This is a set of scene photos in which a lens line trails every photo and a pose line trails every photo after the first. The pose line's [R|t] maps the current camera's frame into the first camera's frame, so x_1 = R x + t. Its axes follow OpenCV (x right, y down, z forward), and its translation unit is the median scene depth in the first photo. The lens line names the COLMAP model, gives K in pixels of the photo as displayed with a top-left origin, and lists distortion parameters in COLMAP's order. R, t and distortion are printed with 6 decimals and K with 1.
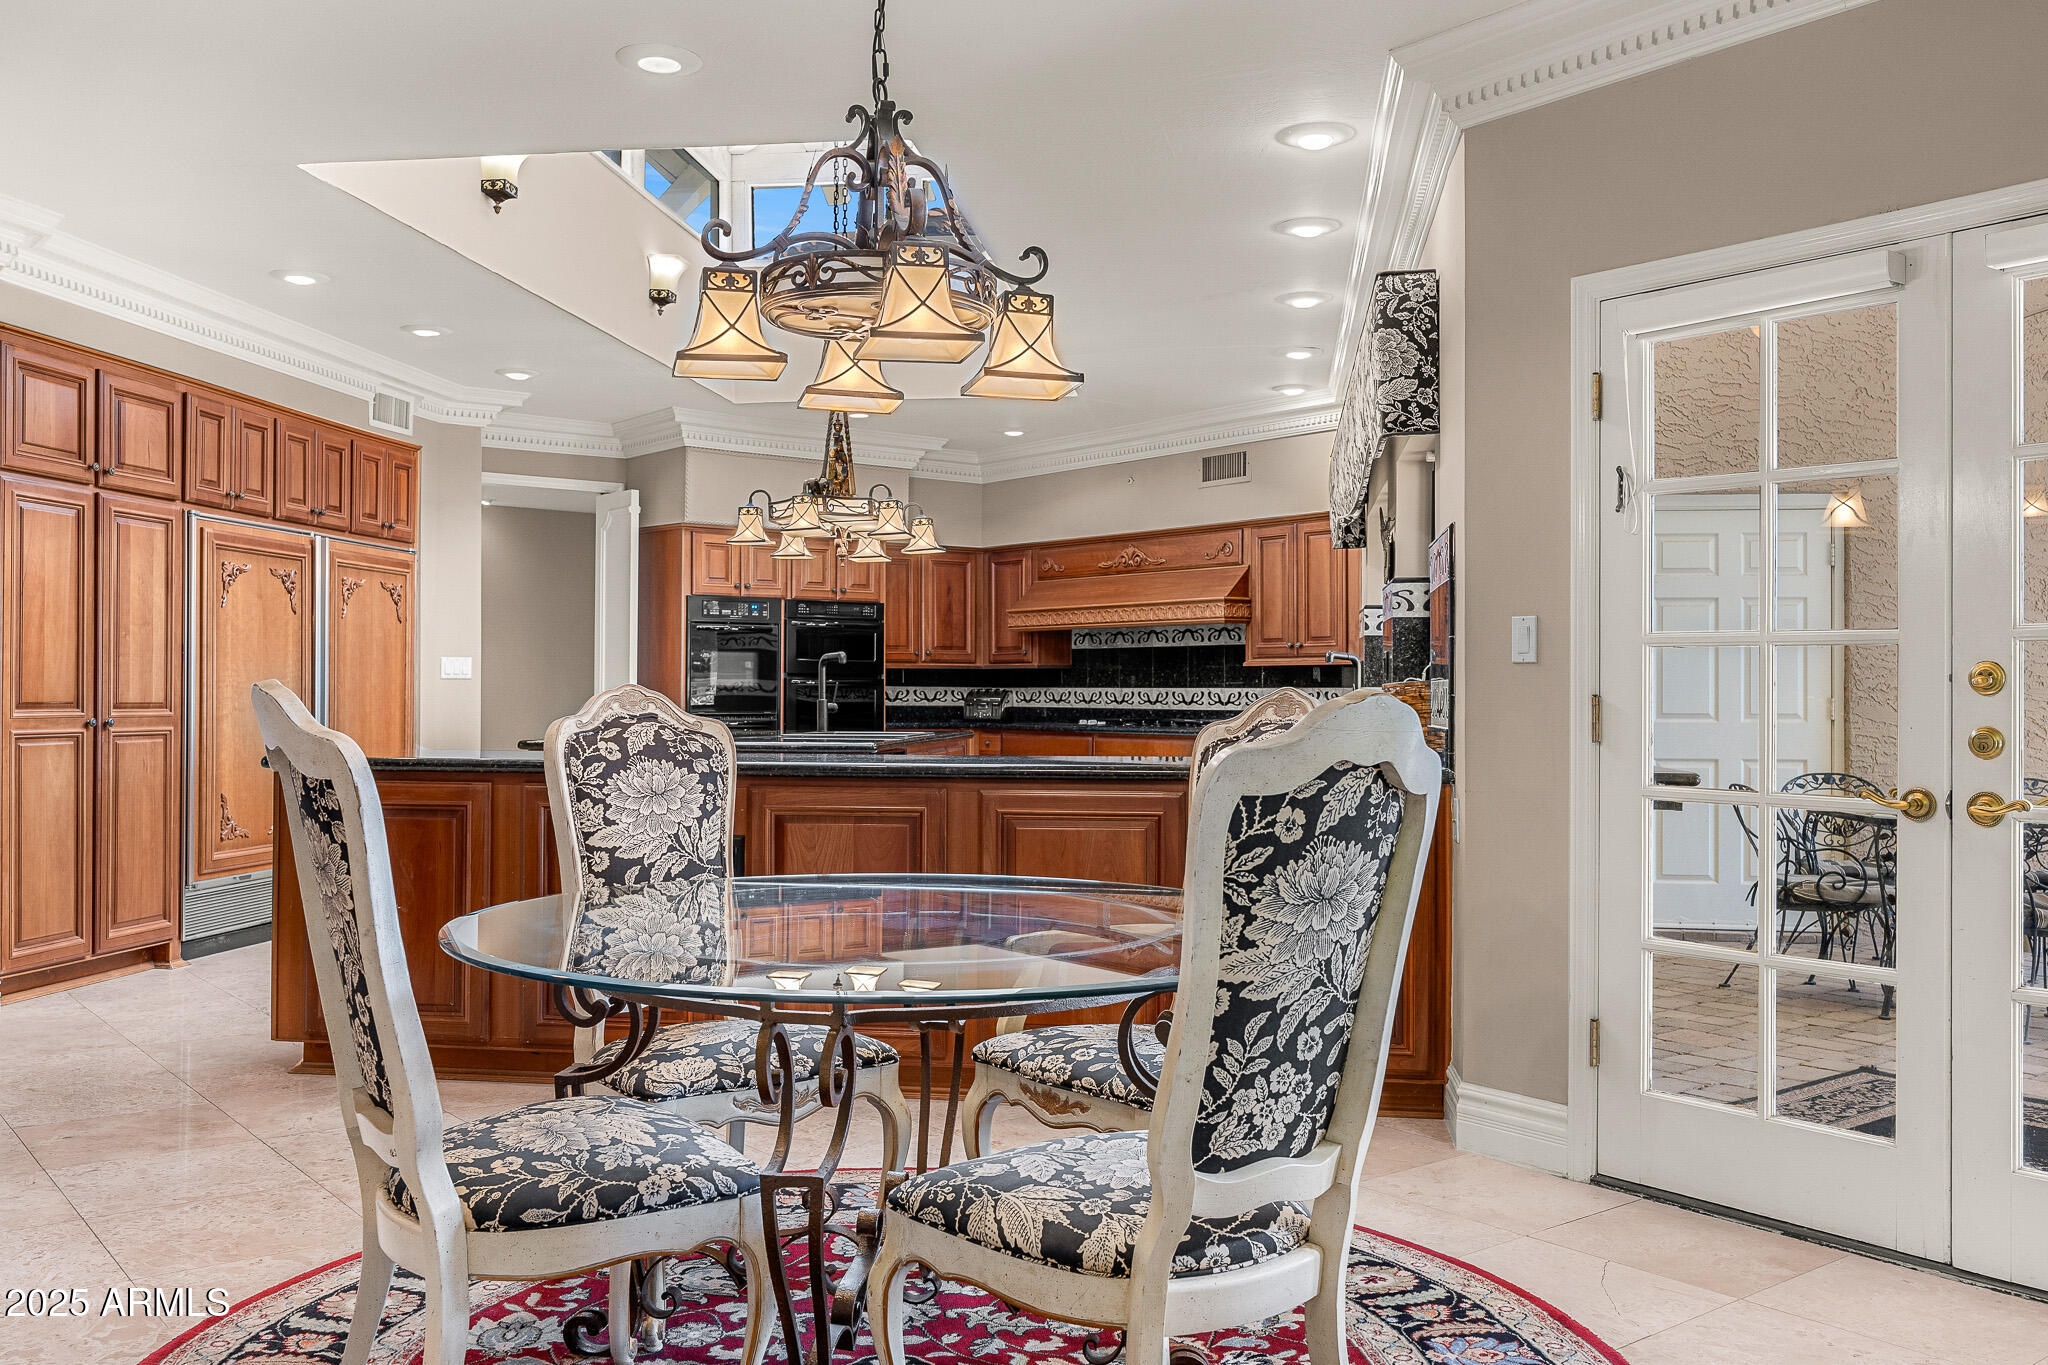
lens RADIAL K [[1582.1, 0, 1028.2], [0, 1582.1, 692.8], [0, 0, 1]] dist [0.006783, -0.004425]
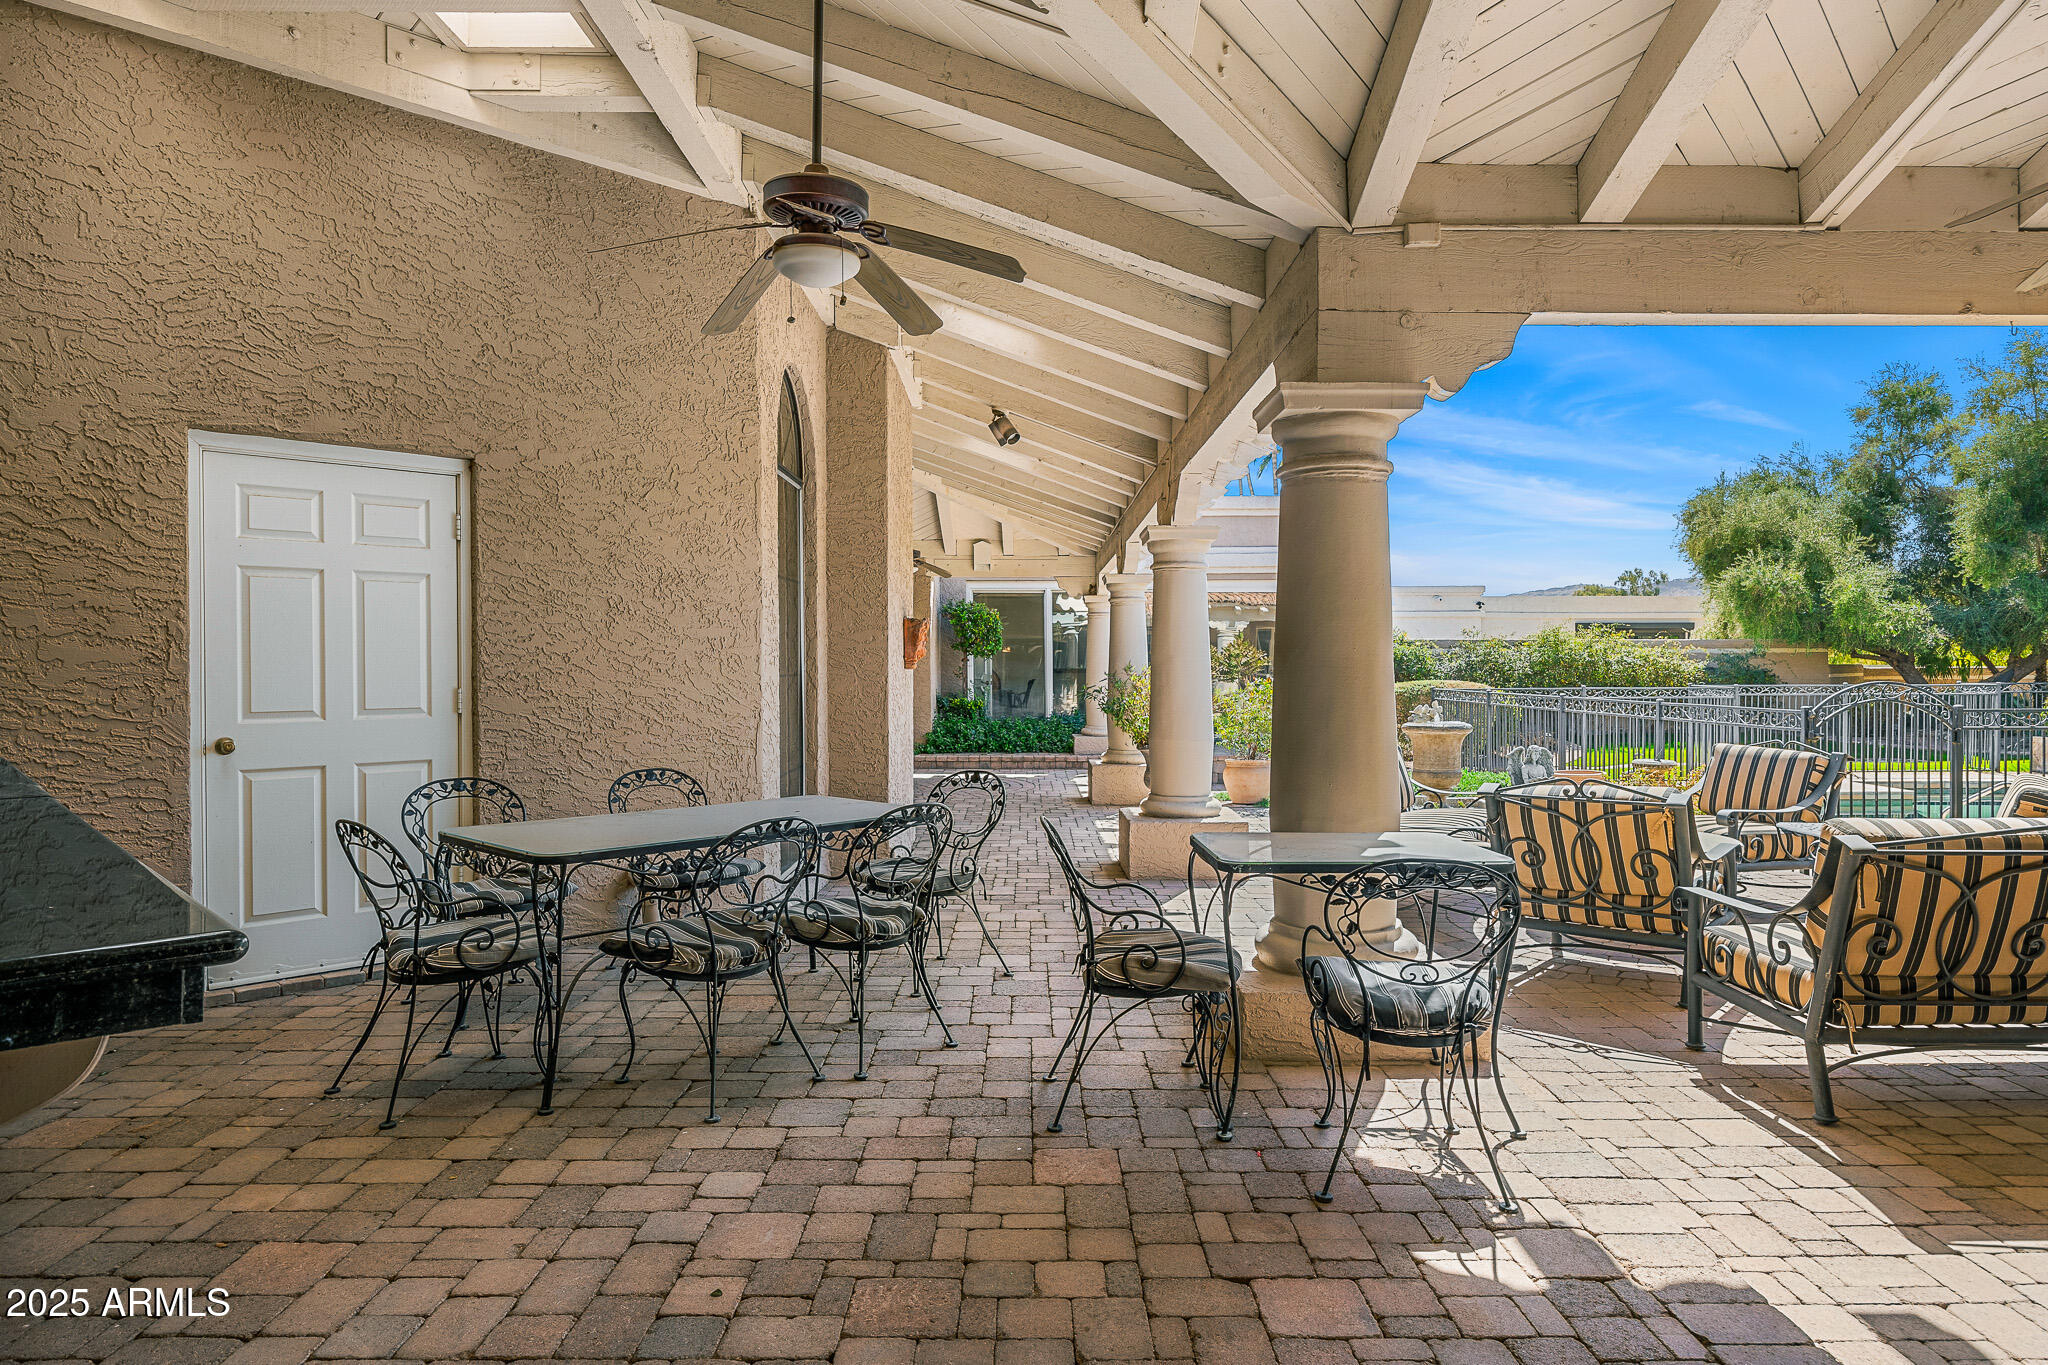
lens RADIAL K [[1237.1, 0, 1021.3], [0, 1237.1, 668.4], [0, 0, 1]] dist [-0.004577, -0.000603]
pose [[0.609189, -0.008460, 0.792980, 0.150979], [0.005520, 0.999964, 0.006427, -0.011027], [-0.793006, 0.000462, 0.609214, 0.329829]]
